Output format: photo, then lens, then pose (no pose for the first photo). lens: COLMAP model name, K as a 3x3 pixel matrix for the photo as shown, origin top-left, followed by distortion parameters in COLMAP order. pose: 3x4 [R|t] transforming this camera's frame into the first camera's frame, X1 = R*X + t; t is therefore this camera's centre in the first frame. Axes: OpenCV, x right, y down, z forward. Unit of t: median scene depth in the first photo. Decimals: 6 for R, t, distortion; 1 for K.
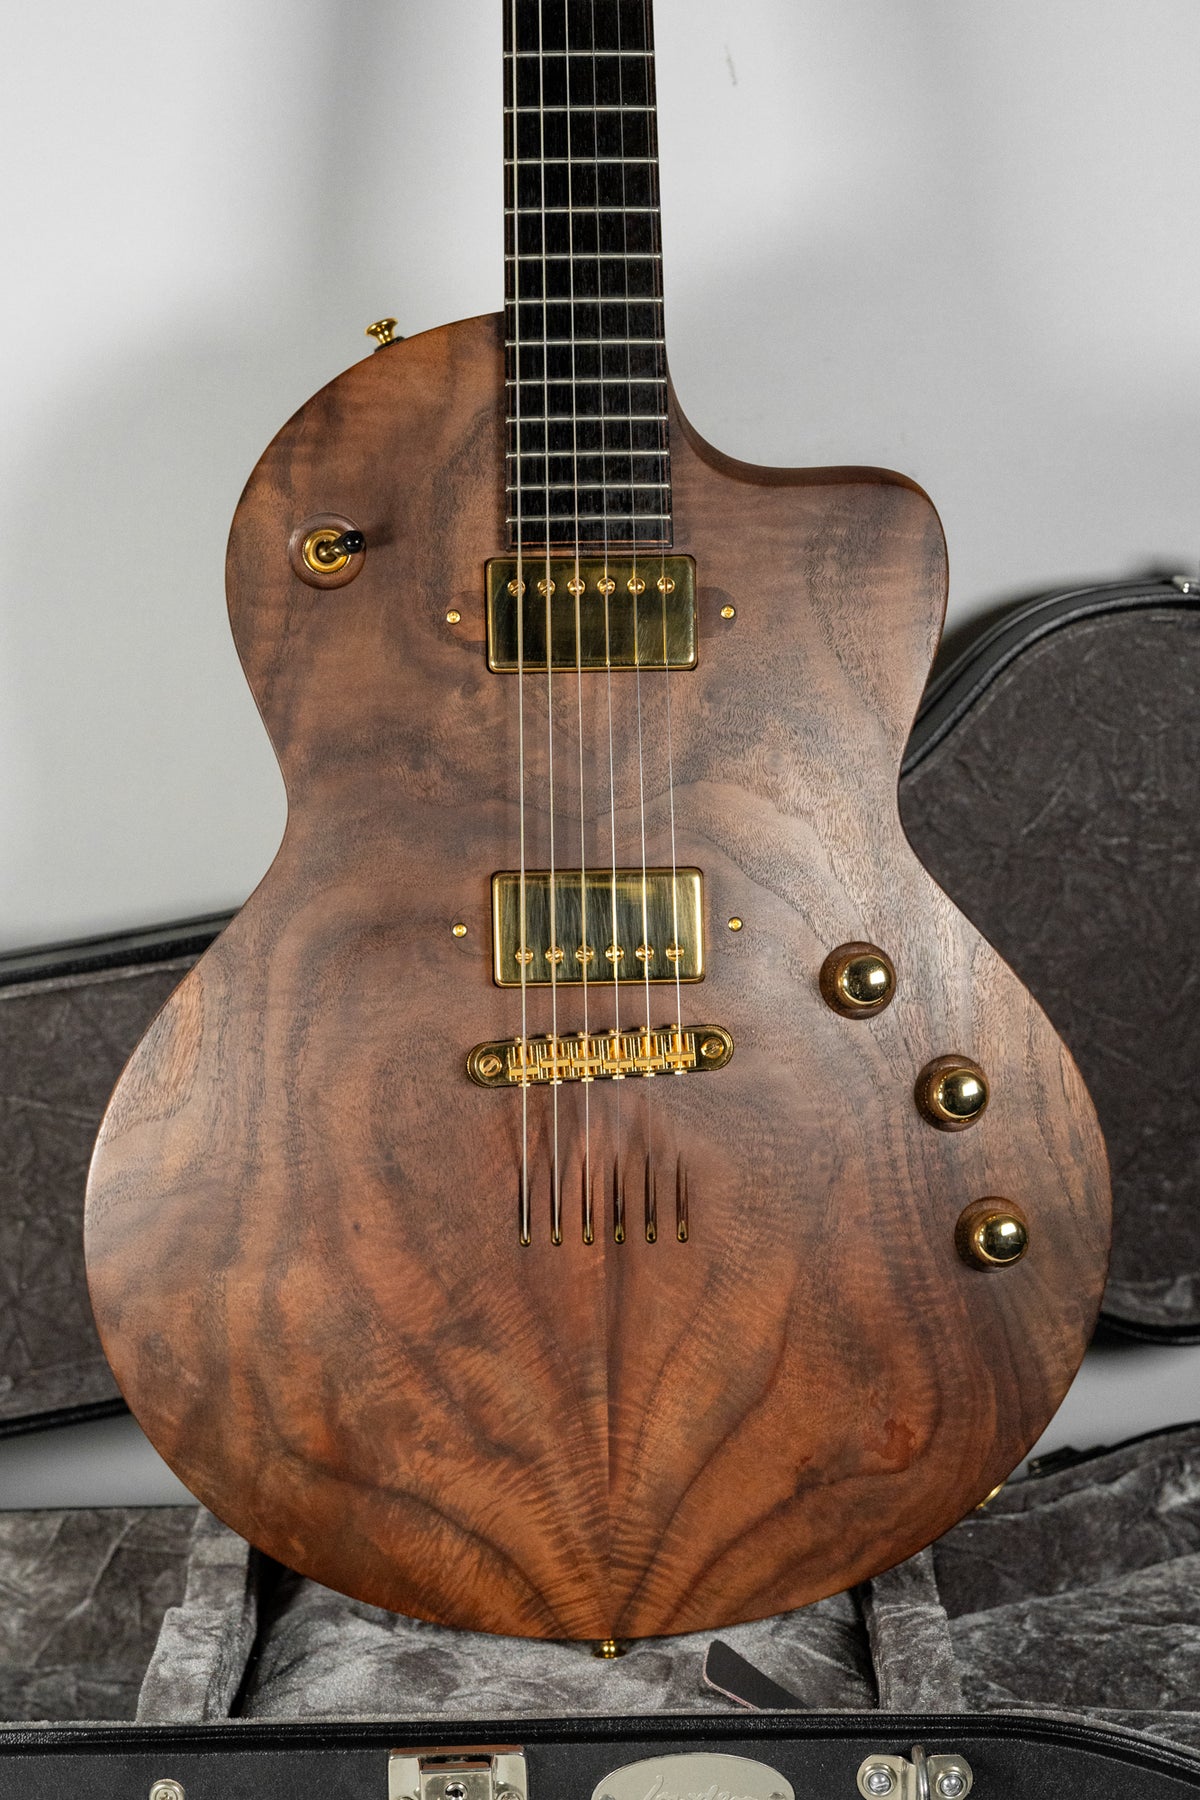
lens RADIAL K [[2838.6, 0, 582.4], [0, 2838.6, 868.1], [0, 0, 1]] dist [0.000881, 0.030746]
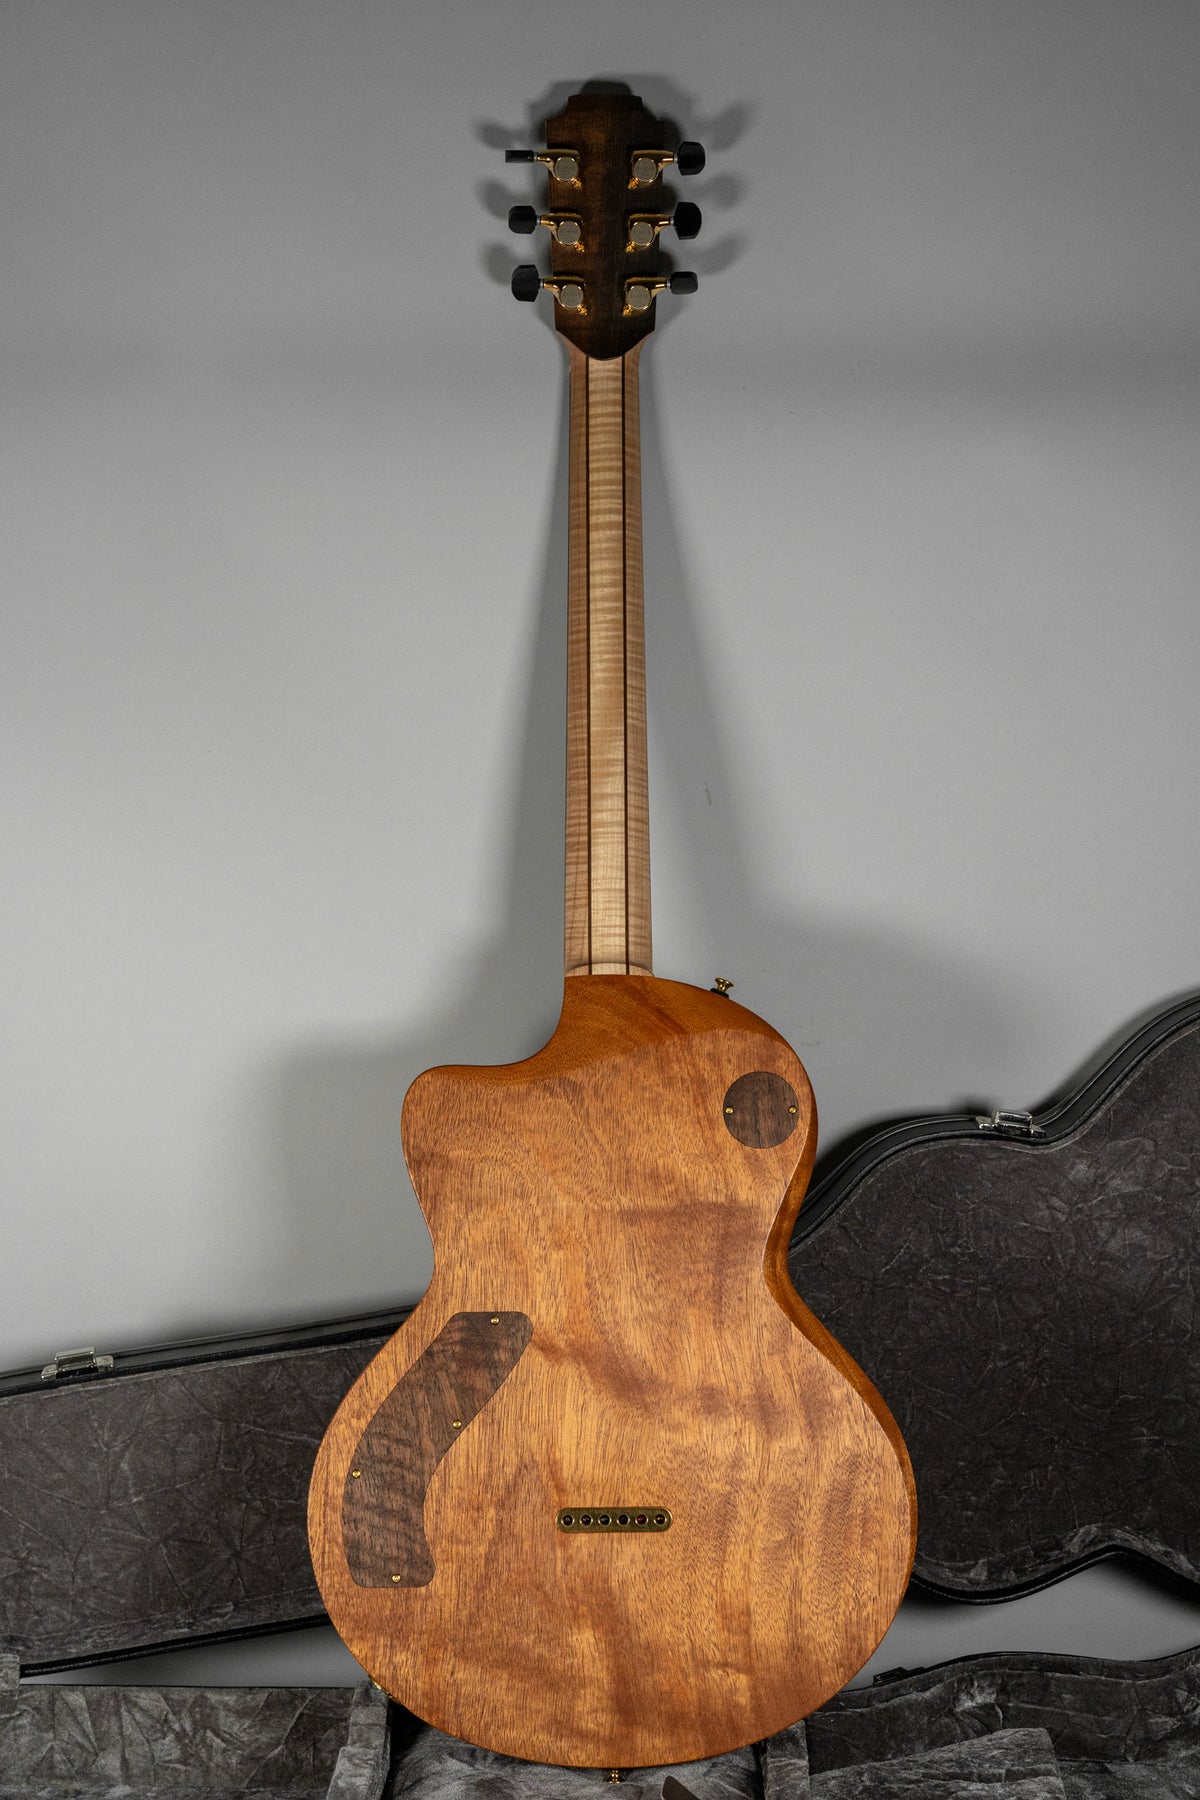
lens RADIAL K [[2649.2, 0, 600.0], [0, 2649.2, 900.0], [0, 0, 1]] dist [0.003713, 0.032282]
pose [[0.999580, 0.028395, -0.005860, 0.000711], [-0.028796, 0.995825, -0.086626, -0.091054], [0.003376, 0.086759, 0.996224, -0.519269]]
